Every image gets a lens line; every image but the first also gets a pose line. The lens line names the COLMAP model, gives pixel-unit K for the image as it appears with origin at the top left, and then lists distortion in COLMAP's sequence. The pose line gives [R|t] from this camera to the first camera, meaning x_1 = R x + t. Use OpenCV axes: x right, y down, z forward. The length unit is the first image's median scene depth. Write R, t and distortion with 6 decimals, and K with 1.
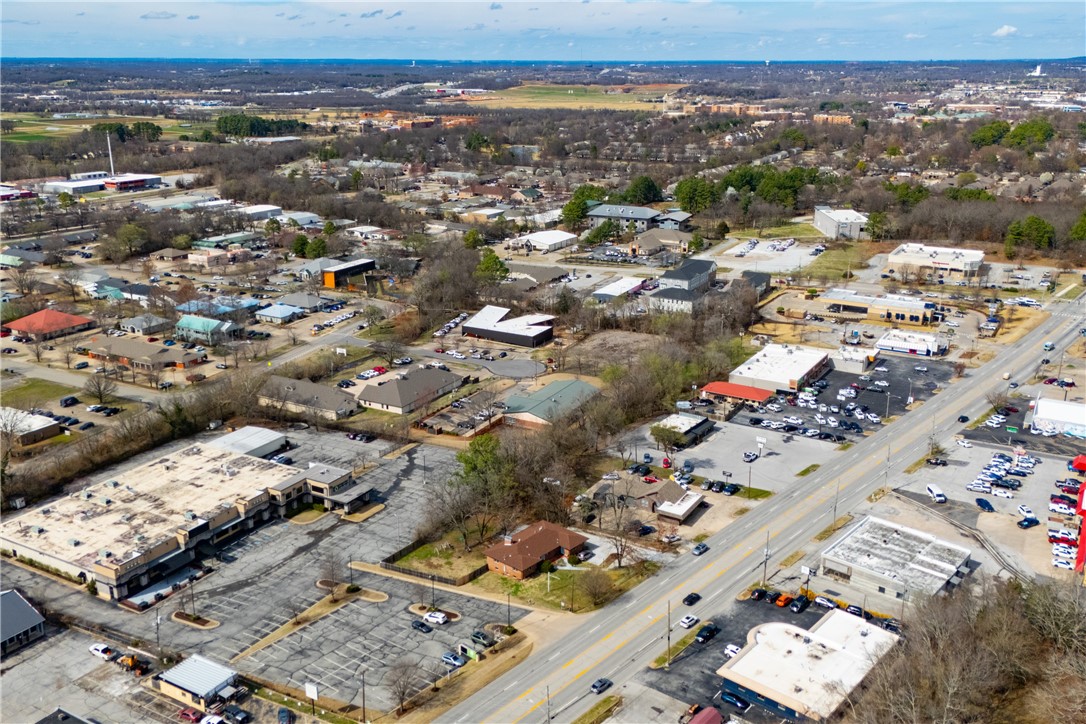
lens RADIAL K [[980.8, 0, 536.4], [0, 980.8, 341.3], [0, 0, 1]] dist [0.130273, -0.210273]
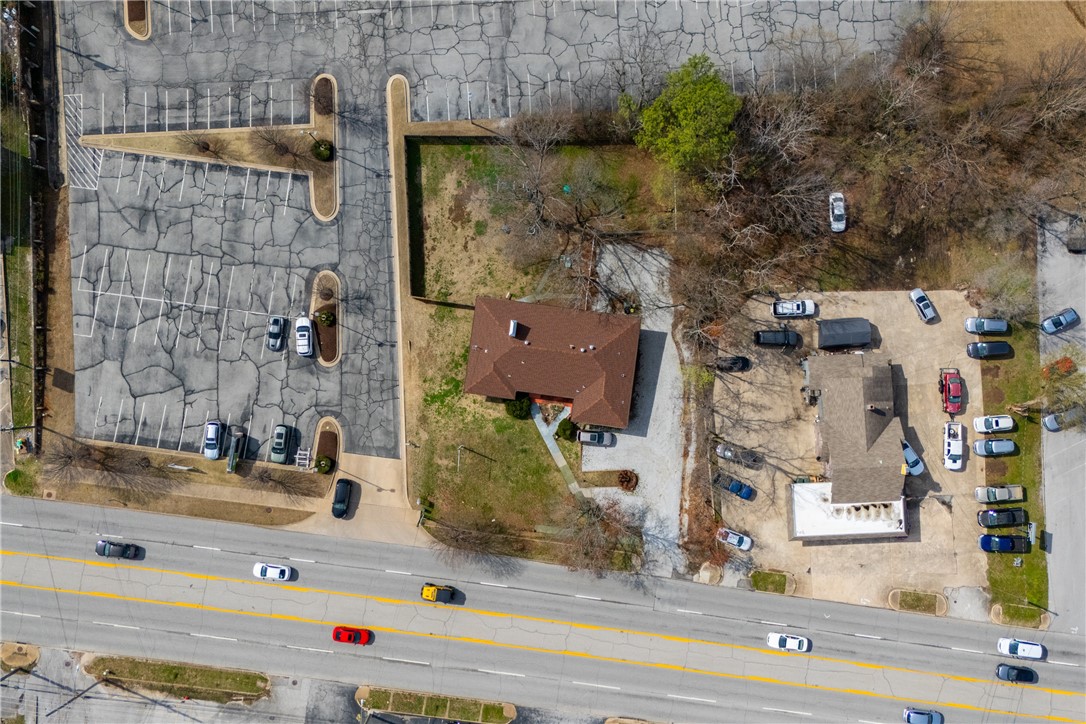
lens RADIAL K [[980.8, 0, 536.4], [0, 980.8, 341.3], [0, 0, 1]] dist [0.130273, -0.210273]
pose [[0.554825, 0.831832, -0.015020, -0.002873], [-0.238009, 0.175998, 0.955184, -0.139962], [0.797196, -0.526385, 0.295631, 0.357315]]
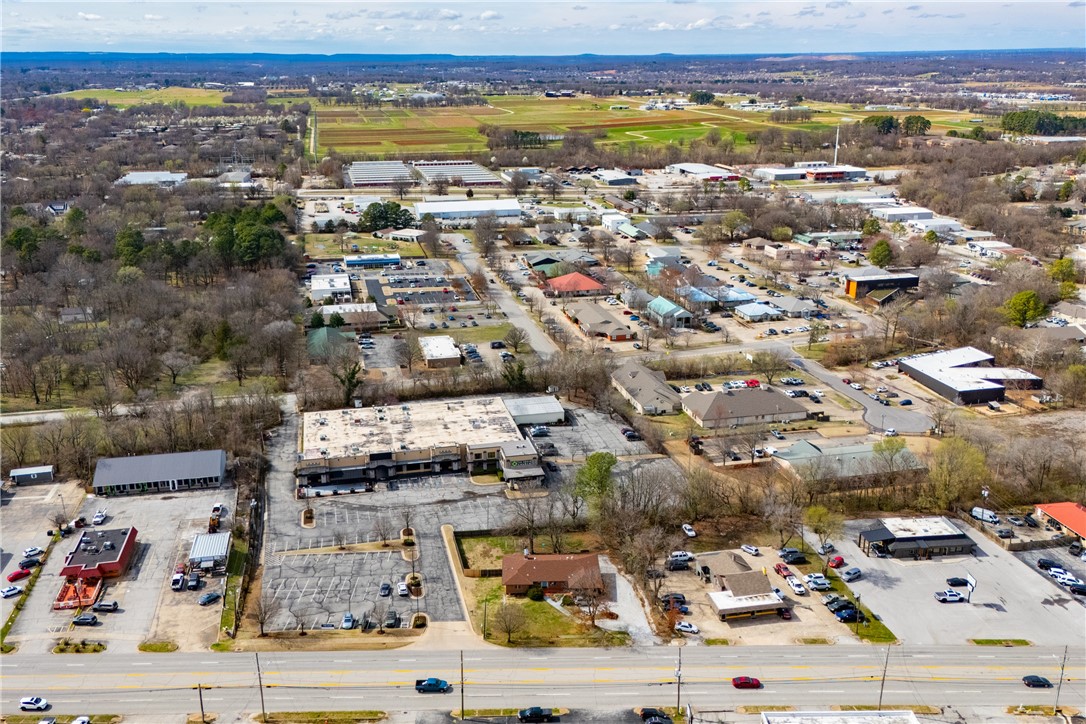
lens RADIAL K [[980.8, 0, 536.4], [0, 980.8, 341.3], [0, 0, 1]] dist [0.130273, -0.210273]
pose [[0.676126, 0.205477, -0.707554, 0.265979], [-0.199990, 0.975453, 0.092169, -0.040956], [0.709125, 0.079186, 0.700622, 0.129400]]
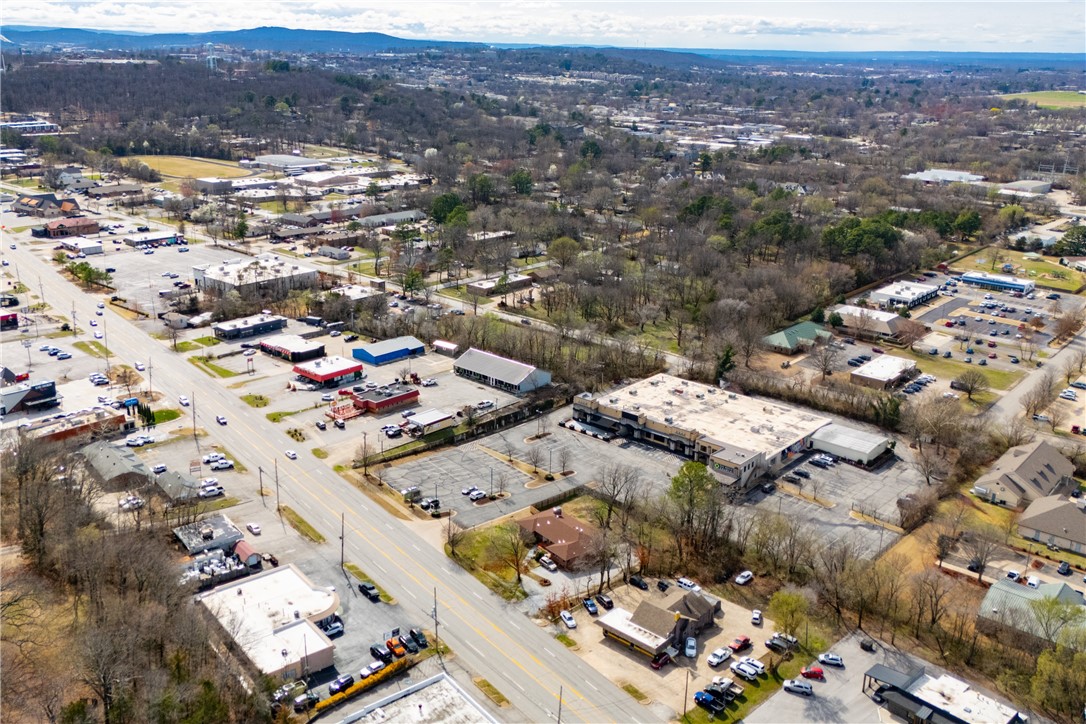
lens RADIAL K [[980.8, 0, 536.4], [0, 980.8, 341.3], [0, 0, 1]] dist [0.130273, -0.210273]
pose [[-0.185392, 0.282157, -0.941285, 0.387966], [-0.295502, 0.897546, 0.327247, -0.126955], [0.937181, 0.338821, -0.083020, 0.426265]]
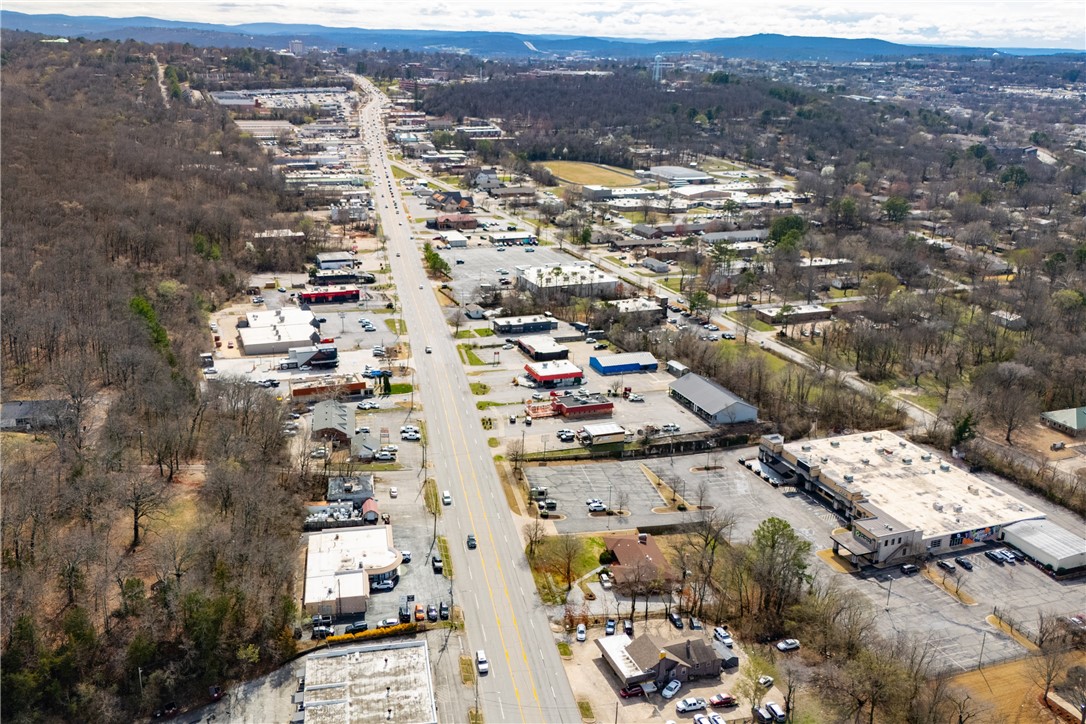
lens RADIAL K [[980.8, 0, 536.4], [0, 980.8, 341.3], [0, 0, 1]] dist [0.130273, -0.210273]
pose [[-0.615261, 0.219530, -0.757139, 0.353024], [-0.244514, 0.859931, 0.448030, -0.191688], [0.749444, 0.460787, -0.475404, 0.566044]]
